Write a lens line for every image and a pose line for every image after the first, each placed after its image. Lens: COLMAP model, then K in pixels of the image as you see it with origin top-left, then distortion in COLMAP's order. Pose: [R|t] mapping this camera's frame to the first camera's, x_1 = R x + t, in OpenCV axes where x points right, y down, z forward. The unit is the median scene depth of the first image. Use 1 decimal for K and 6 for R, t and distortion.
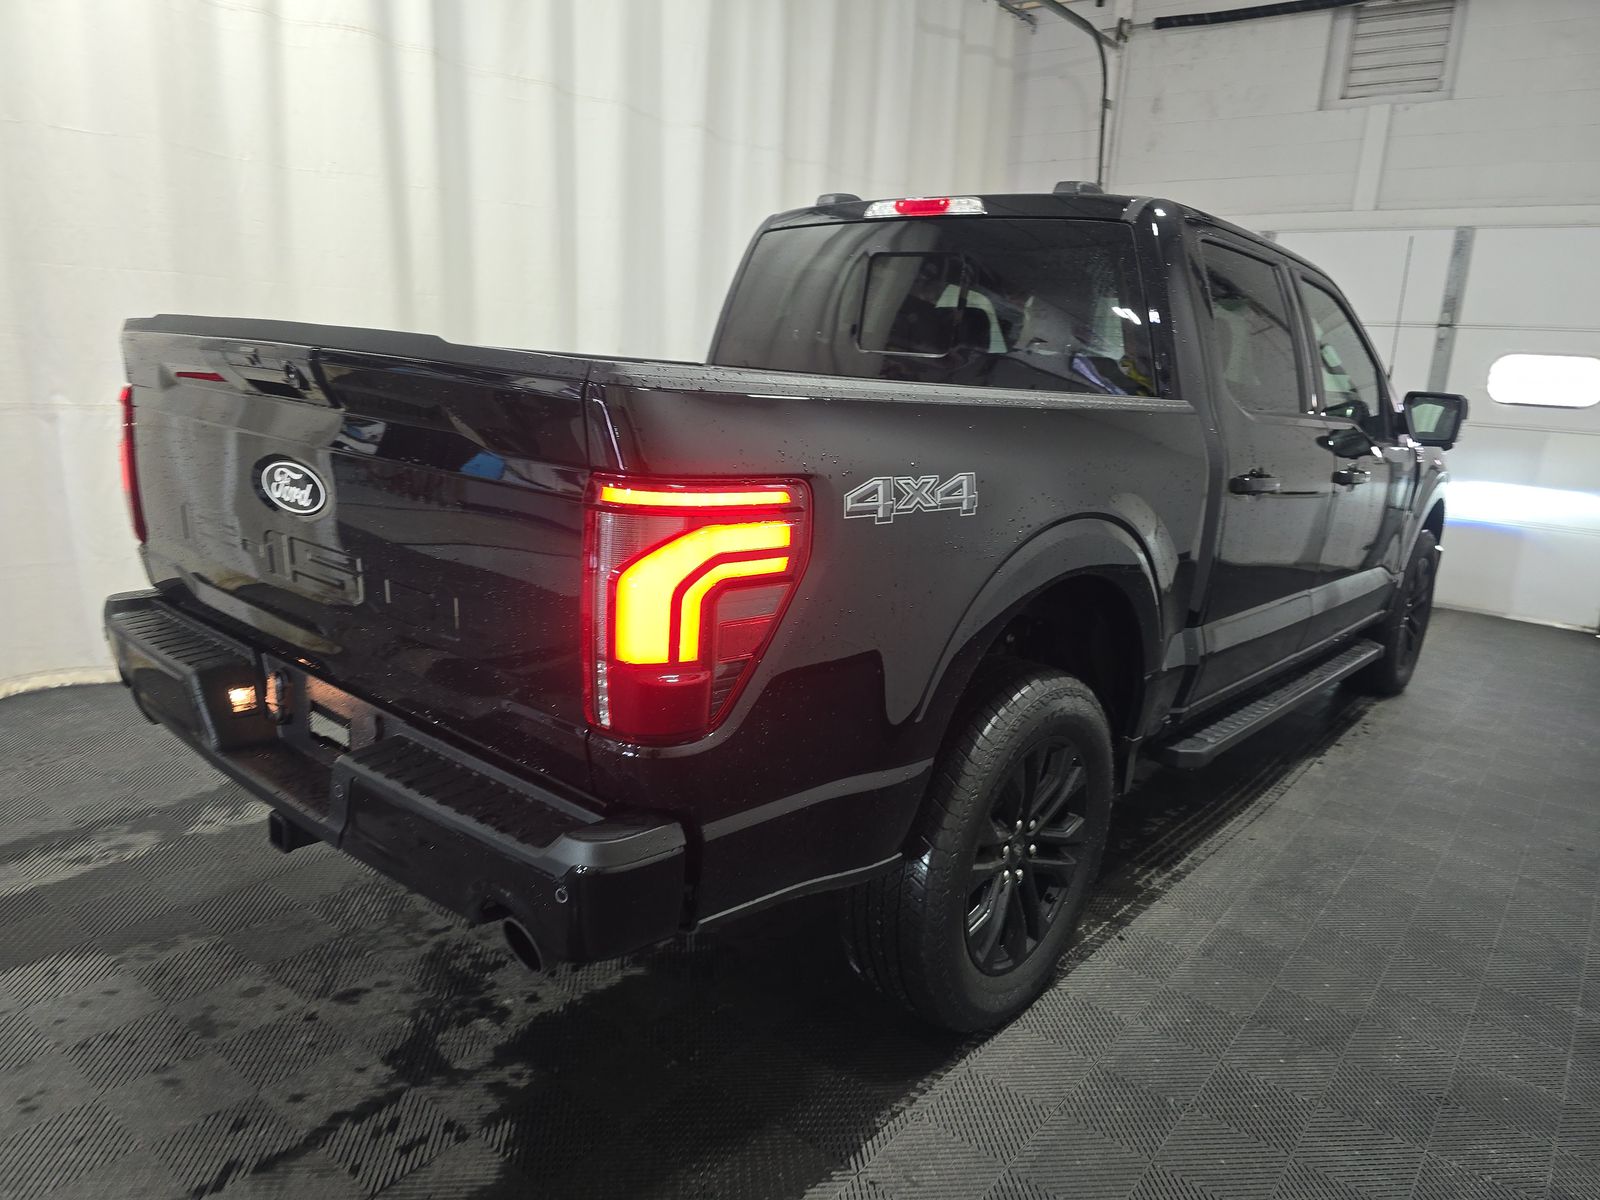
lens RADIAL K [[1061.9, 0, 807.7], [0, 1061.9, 598.5], [0, 0, 1]] dist [0.017694, -0.015676]
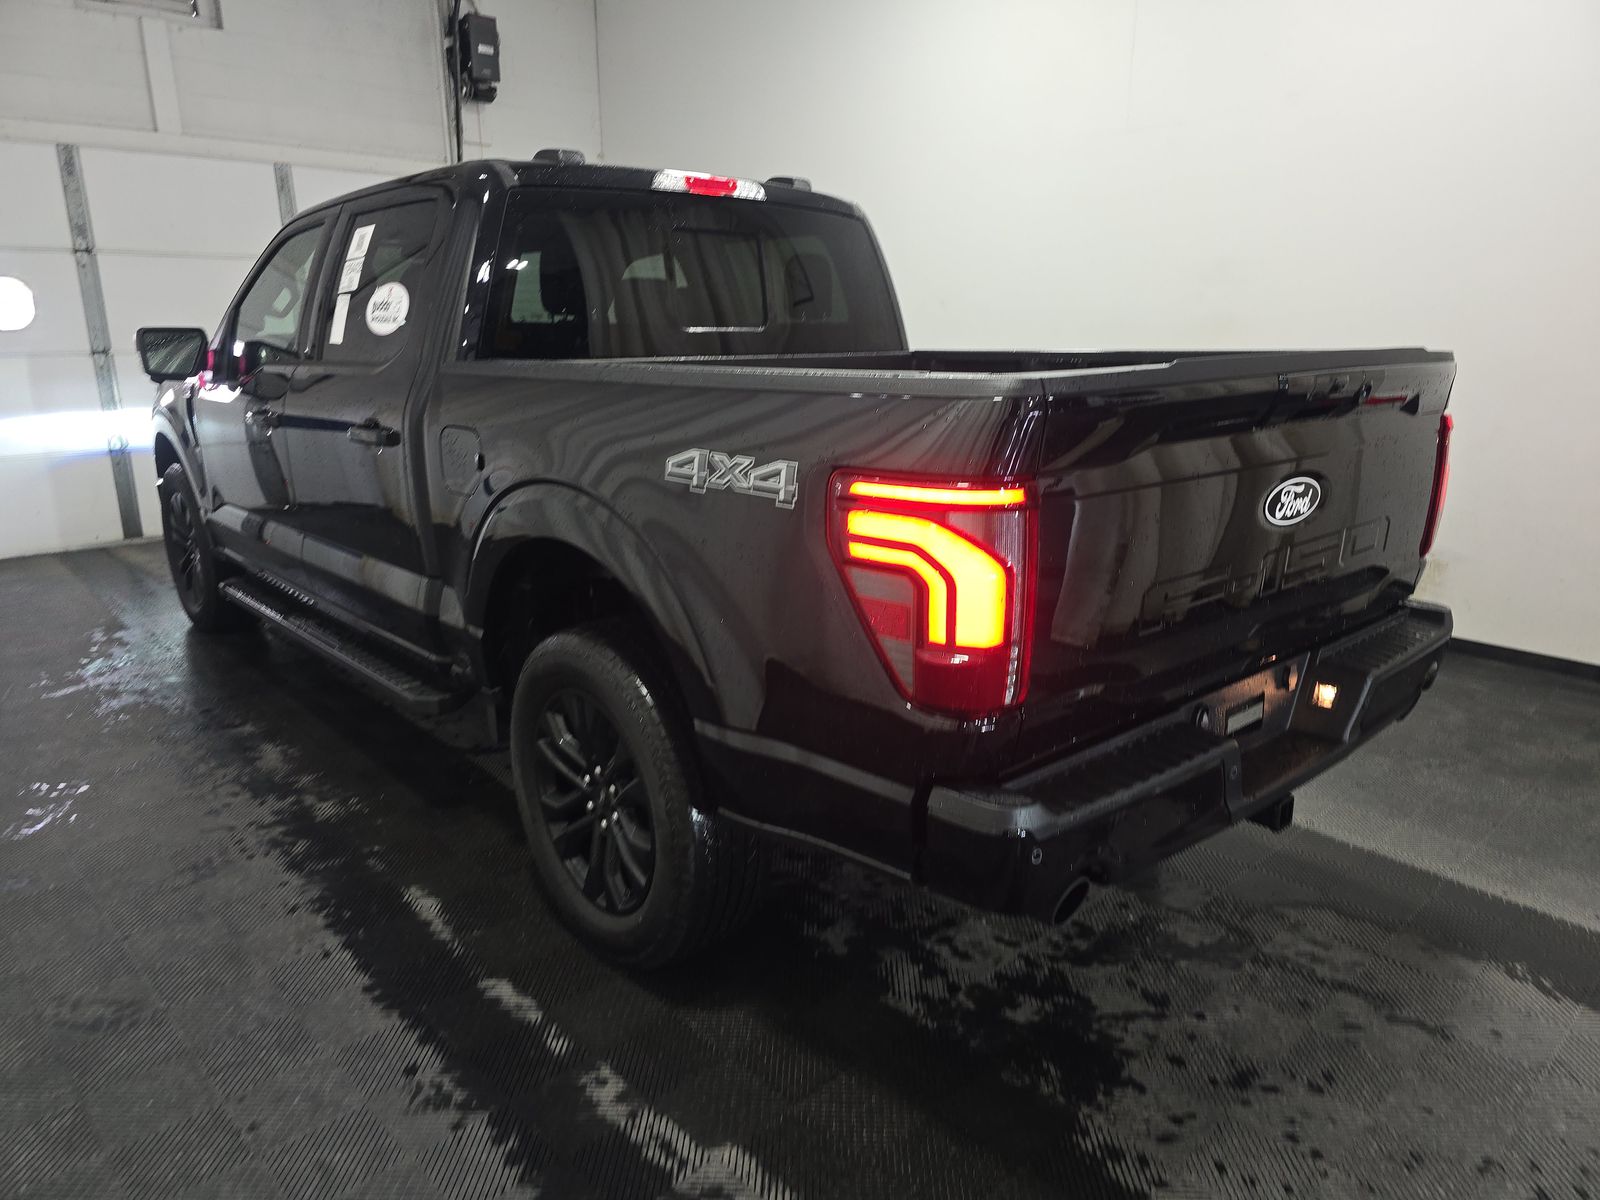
lens RADIAL K [[1061.9, 0, 817.1], [0, 1061.9, 603.2], [0, 0, 1]] dist [0.017694, -0.015676]
pose [[0.148494, -0.312884, 0.938111, -0.411817], [0.226817, 0.934115, 0.275649, -0.106859], [-0.962551, 0.171848, 0.209678, 0.321239]]
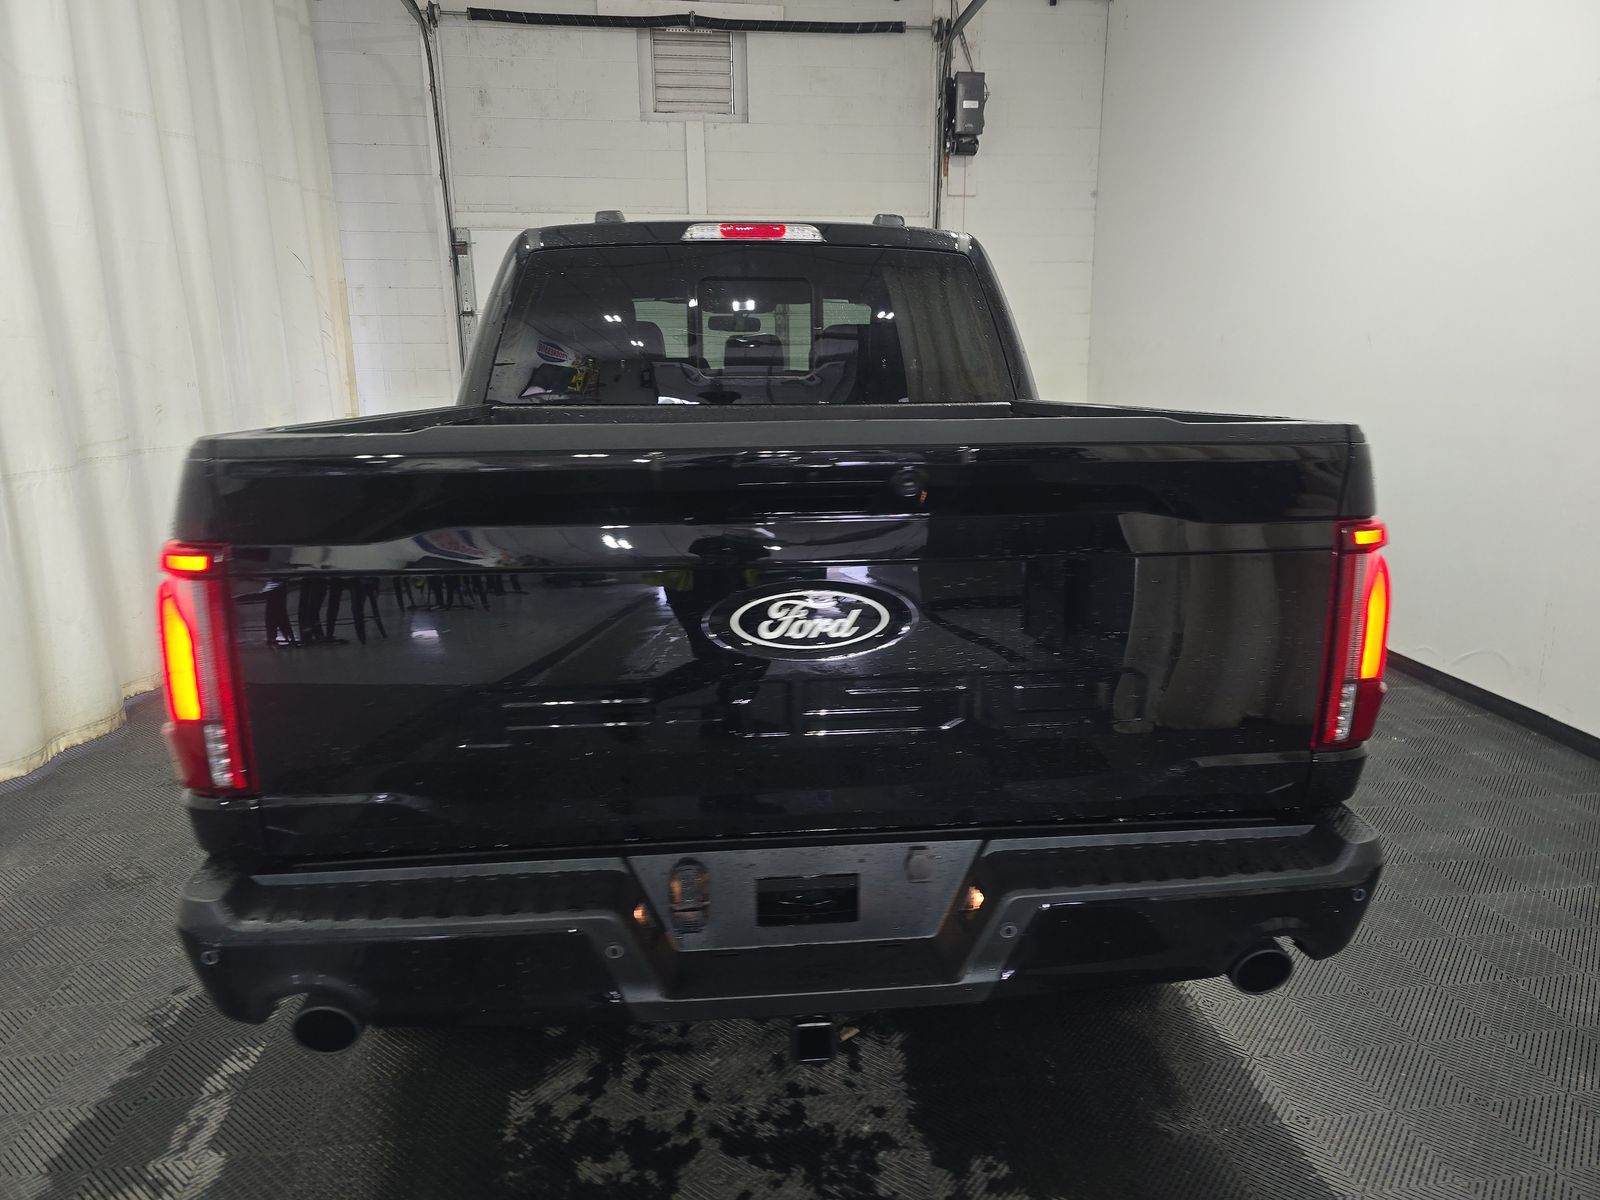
lens RADIAL K [[1061.9, 0, 825.1], [0, 1061.9, 597.1], [0, 0, 1]] dist [0.017694, -0.015676]
pose [[0.698567, -0.218503, 0.681367, -0.258462], [0.204843, 0.973449, 0.102155, -0.050957], [-0.685597, 0.068211, 0.724778, 0.104379]]
